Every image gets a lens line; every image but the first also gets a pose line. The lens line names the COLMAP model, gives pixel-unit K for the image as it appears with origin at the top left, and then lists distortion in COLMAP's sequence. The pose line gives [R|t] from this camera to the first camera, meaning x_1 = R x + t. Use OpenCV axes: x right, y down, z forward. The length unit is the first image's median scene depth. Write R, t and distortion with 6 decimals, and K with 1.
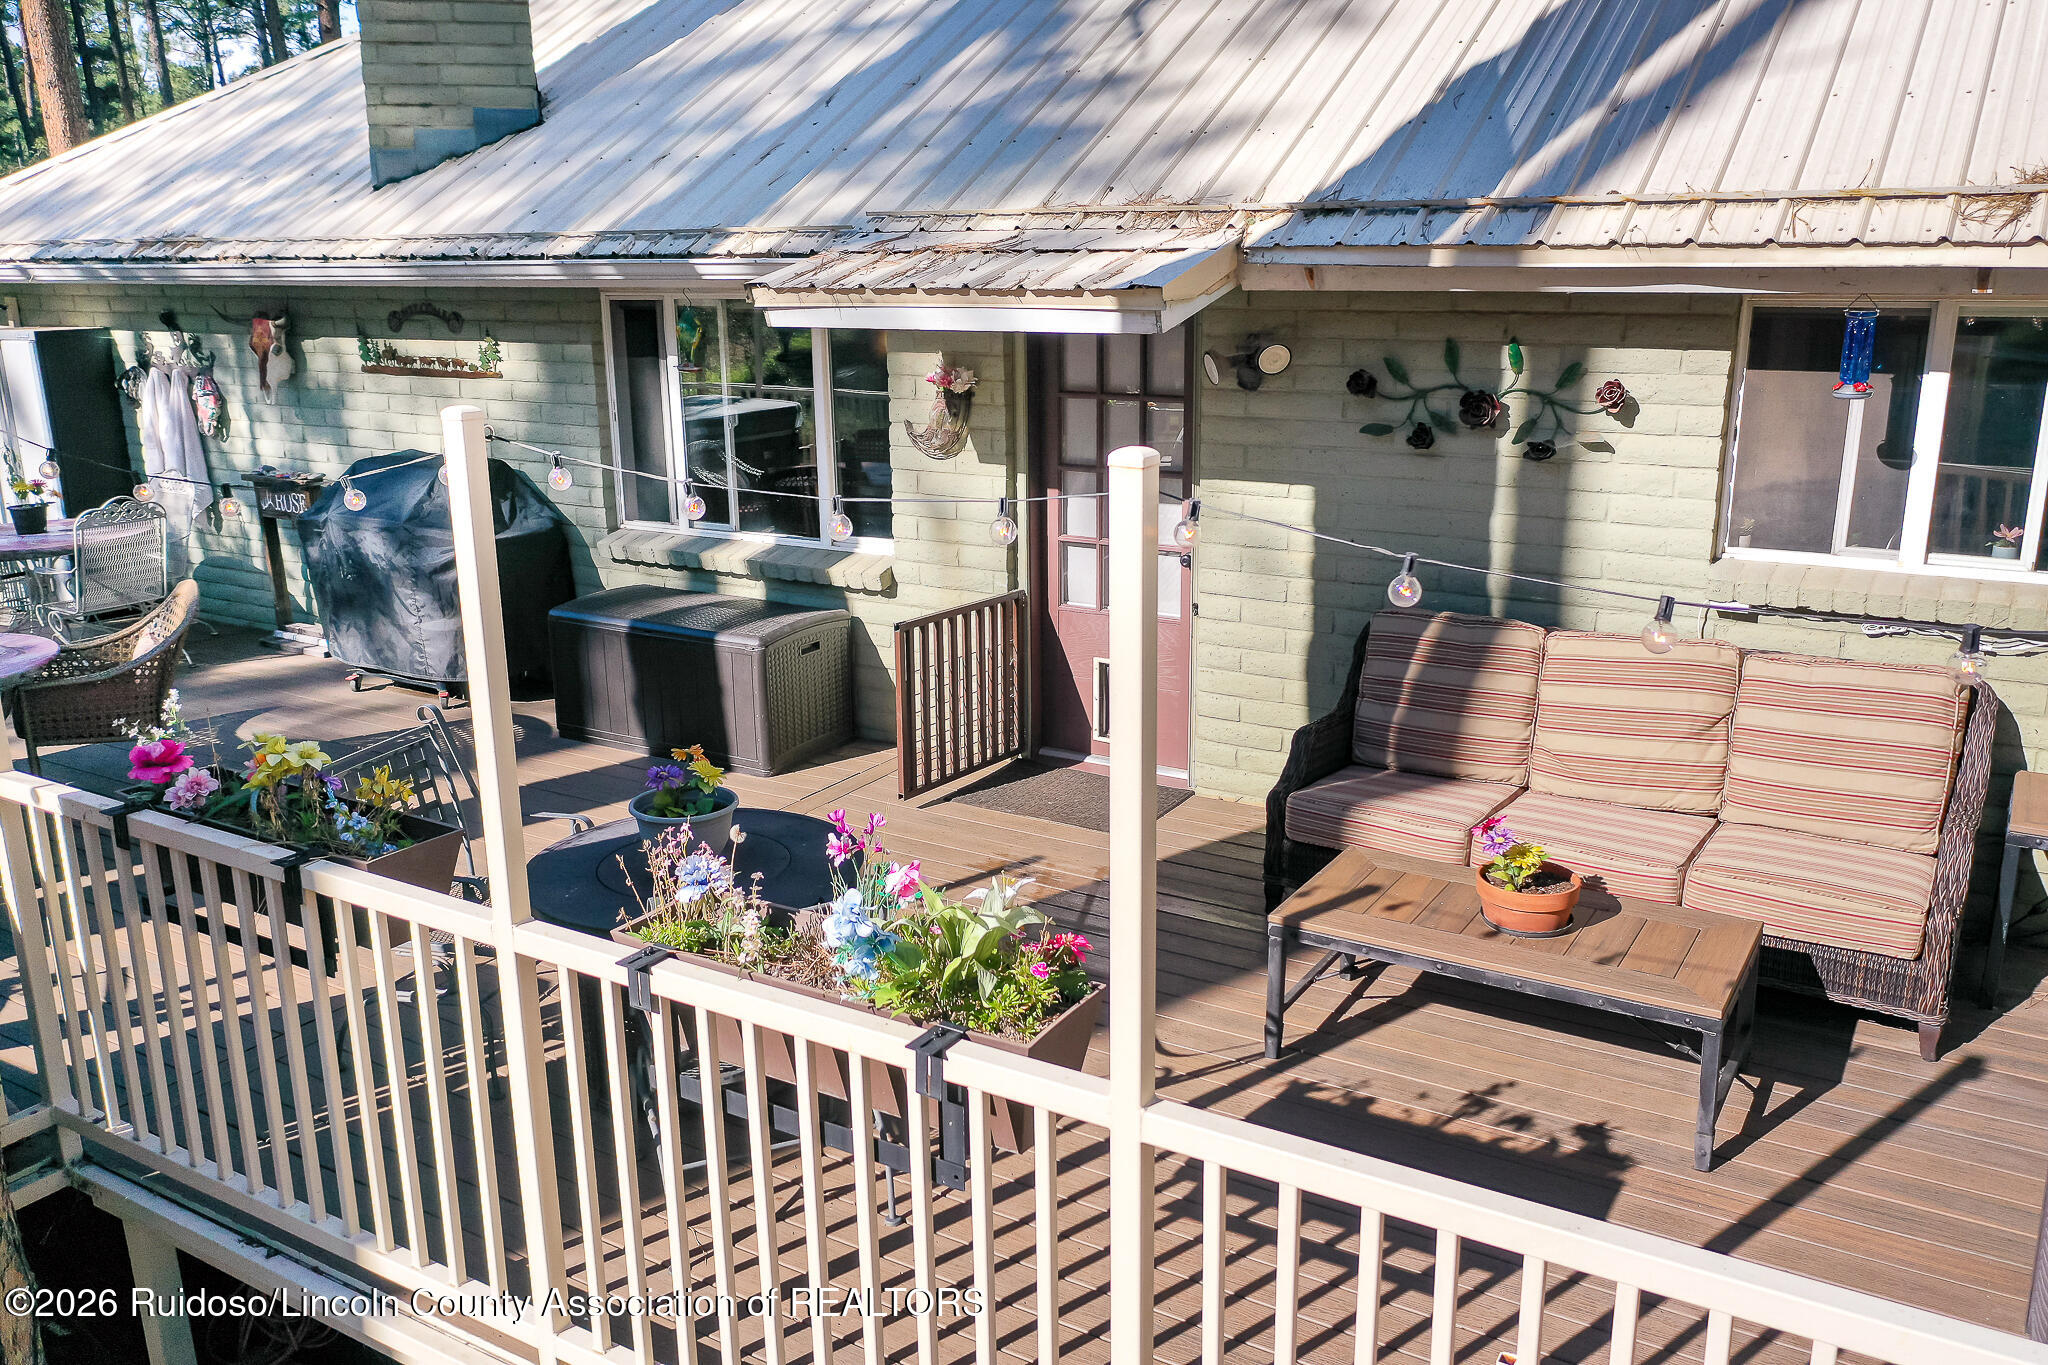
lens RADIAL K [[1621.7, 0, 1024.0], [0, 1621.7, 682.5], [0, 0, 1]] dist [0.003140, 0.003299]
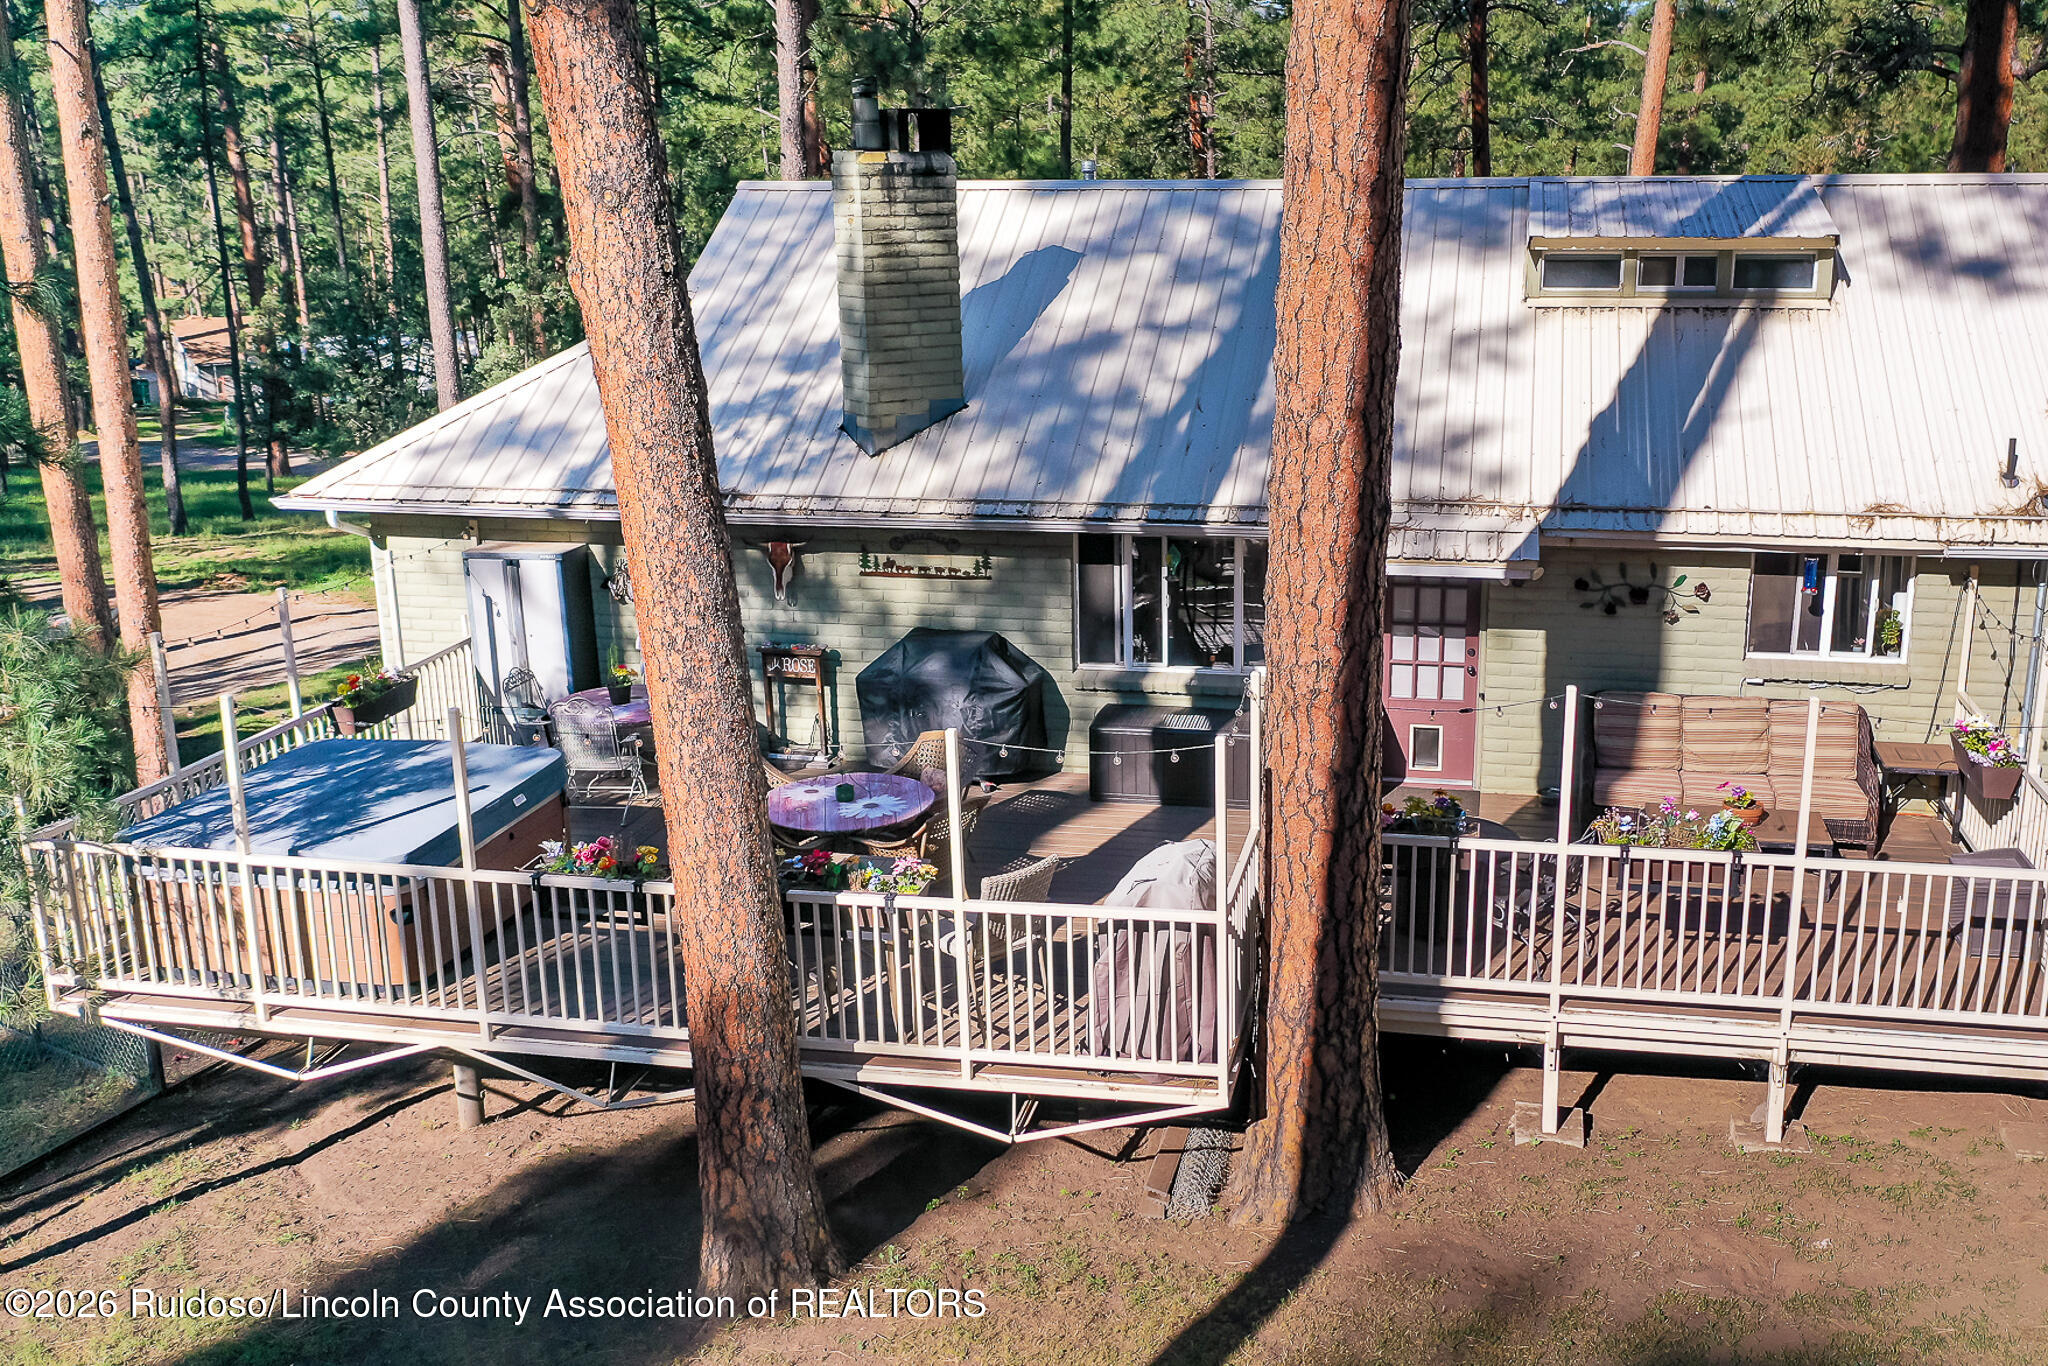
lens RADIAL K [[1883.9, 0, 1121.9], [0, 1883.9, 678.2], [0, 0, 1]] dist [-0.004907, 0.006556]
pose [[0.938164, -0.087150, 0.335042, -0.820788], [0.088178, 0.996030, 0.012175, -0.103301], [-0.334774, 0.018121, 0.942124, -0.757965]]
